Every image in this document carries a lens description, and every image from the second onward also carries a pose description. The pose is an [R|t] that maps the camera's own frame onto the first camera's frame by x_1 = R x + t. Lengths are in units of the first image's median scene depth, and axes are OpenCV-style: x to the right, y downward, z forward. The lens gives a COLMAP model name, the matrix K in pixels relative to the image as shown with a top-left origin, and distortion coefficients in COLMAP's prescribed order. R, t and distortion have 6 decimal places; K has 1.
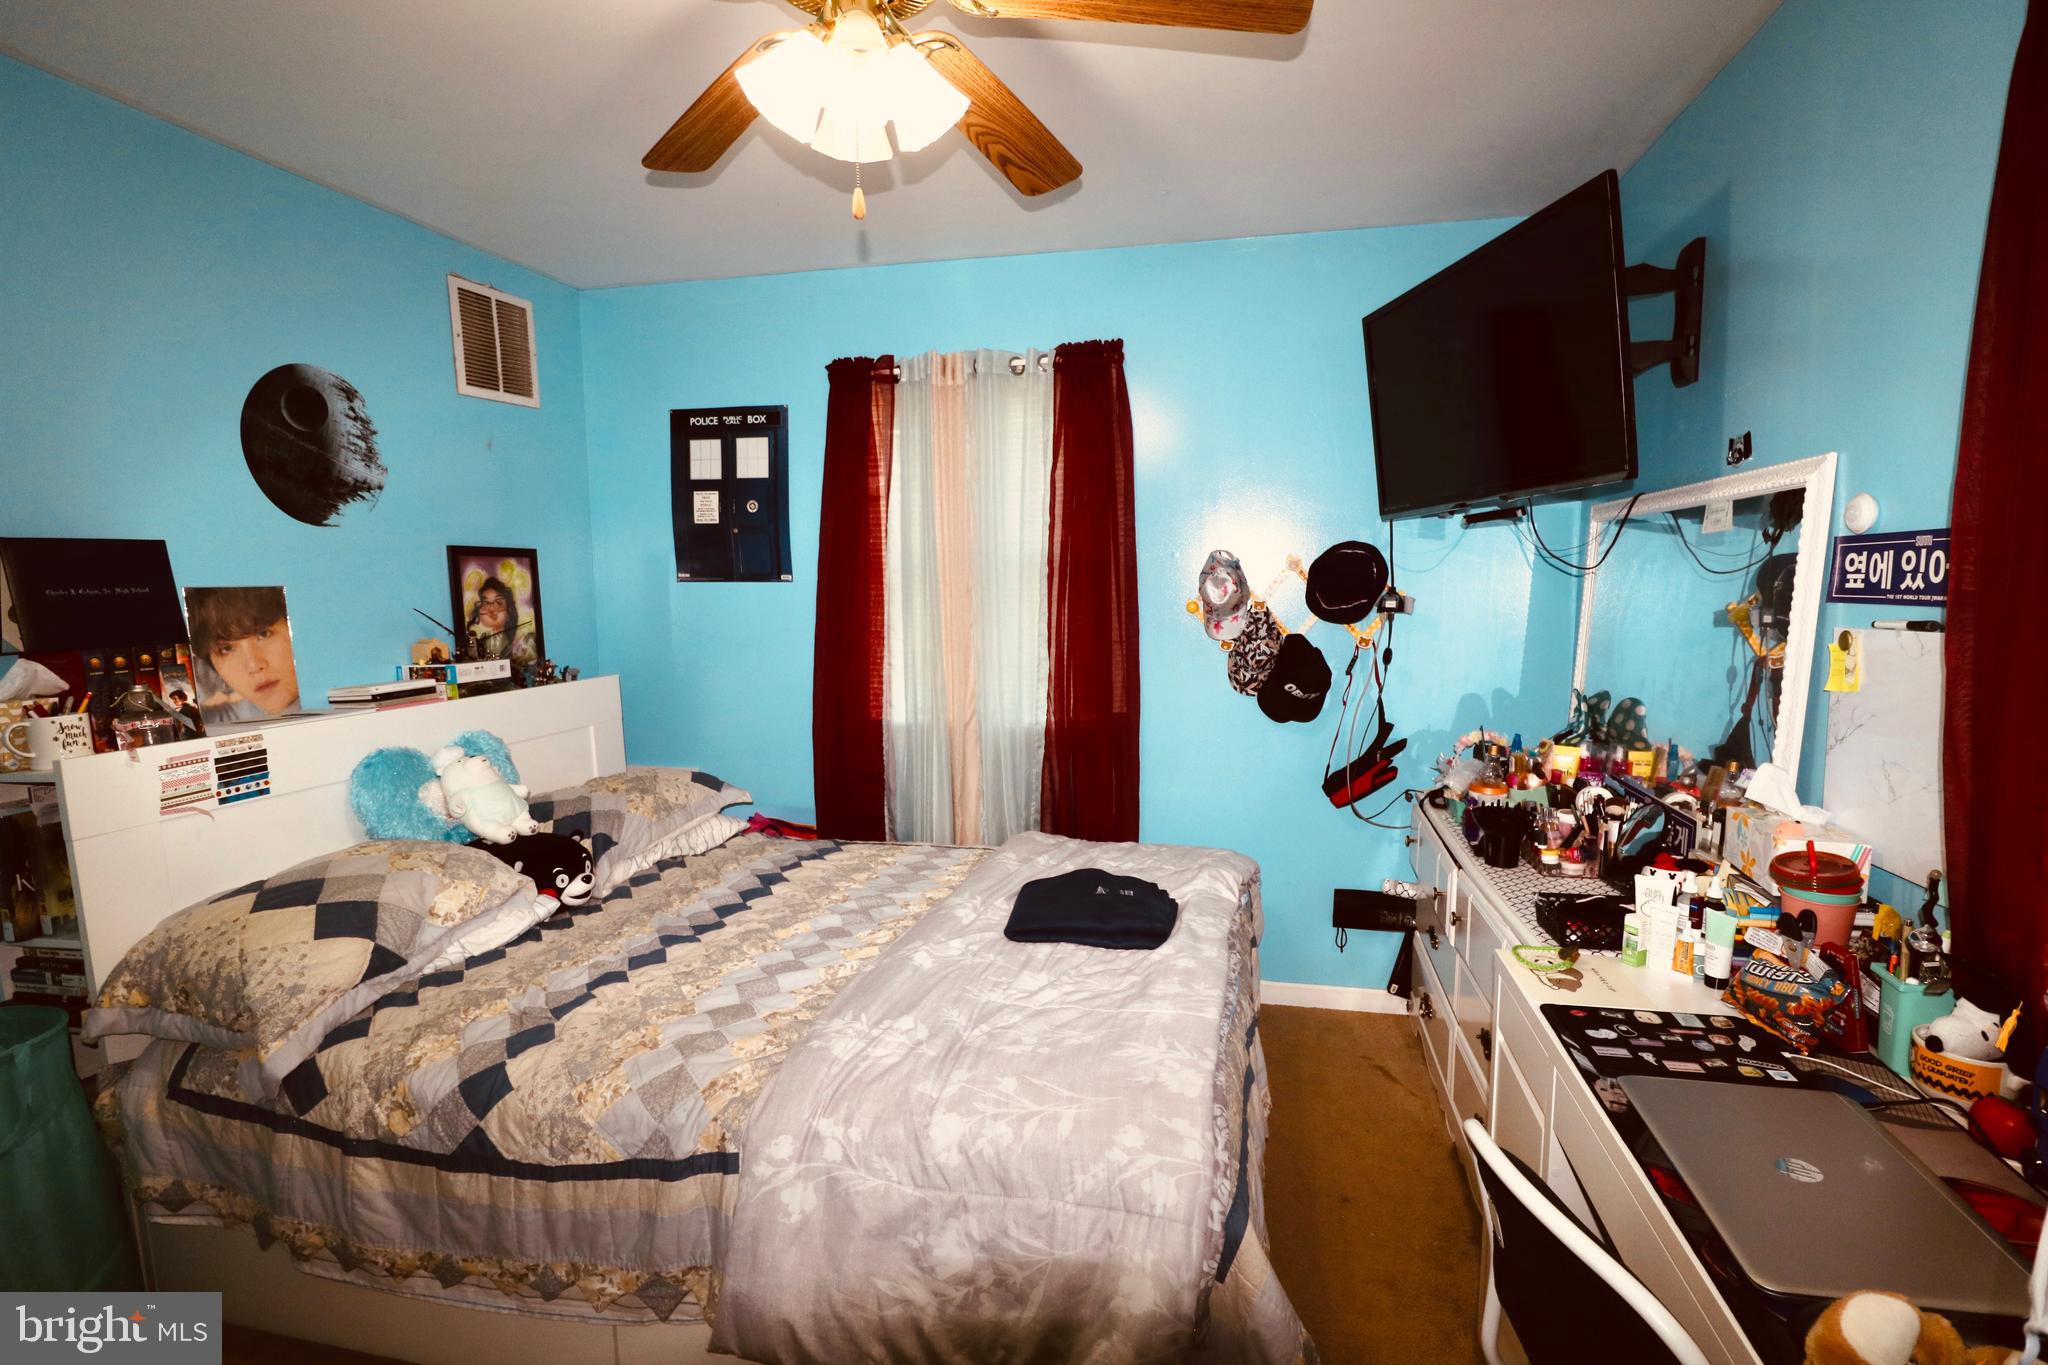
lens RADIAL K [[958.2, 0, 1044.6], [0, 958.2, 687.7], [0, 0, 1]] dist [0.004133, -0.014793]
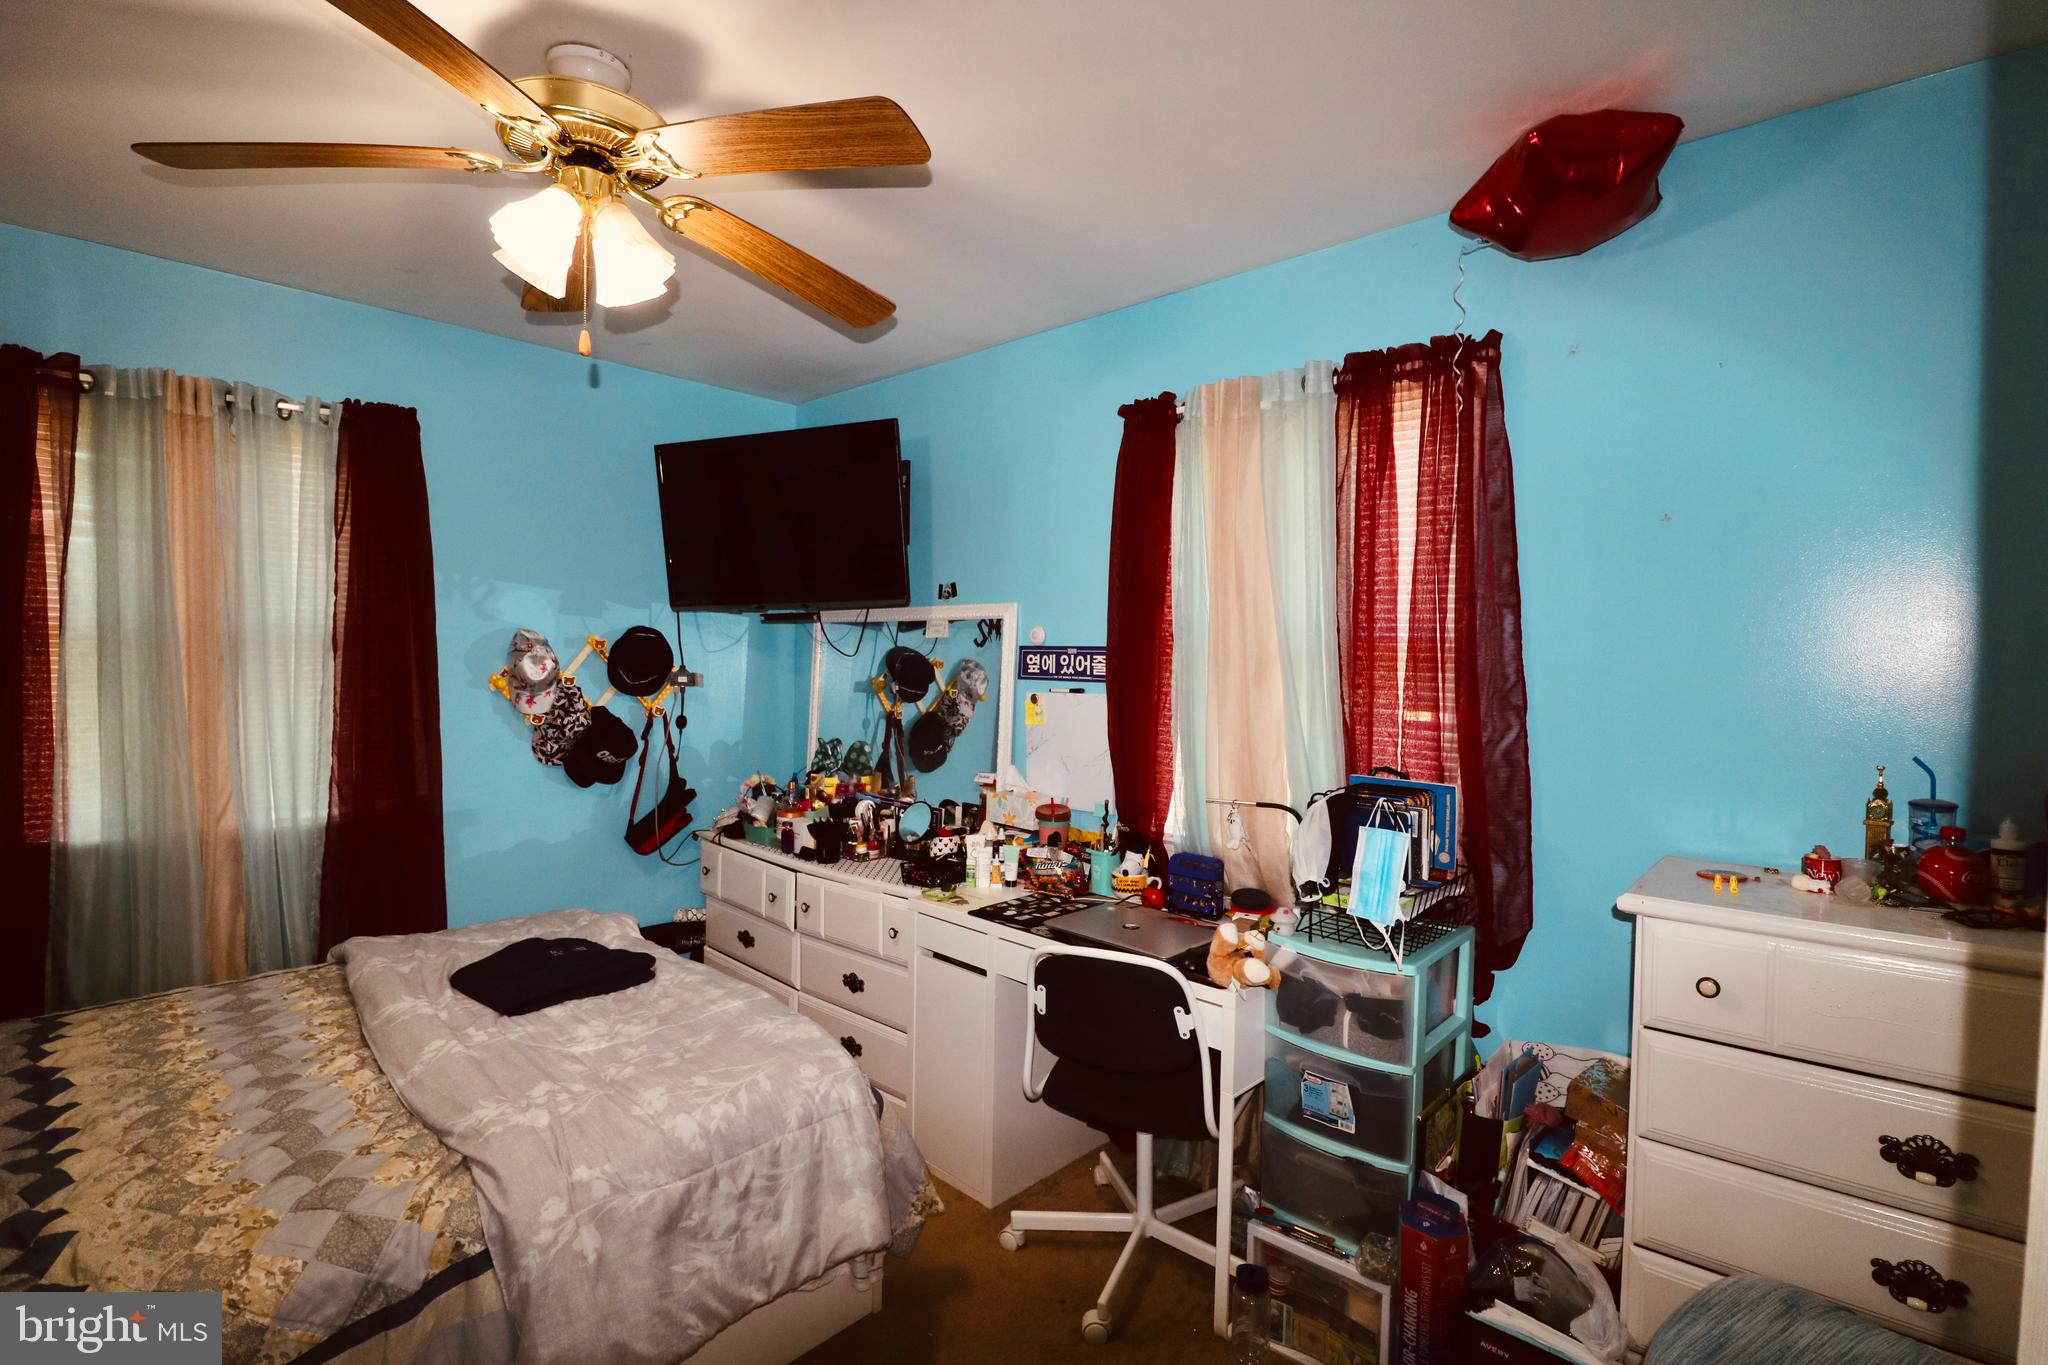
lens RADIAL K [[958.2, 0, 1044.6], [0, 958.2, 687.7], [0, 0, 1]] dist [0.004133, -0.014793]
pose [[0.504244, -0.013735, 0.863452, -0.583201], [0.074983, 0.996794, -0.027933, -0.009939], [-0.860300, 0.078829, 0.503657, -0.016368]]
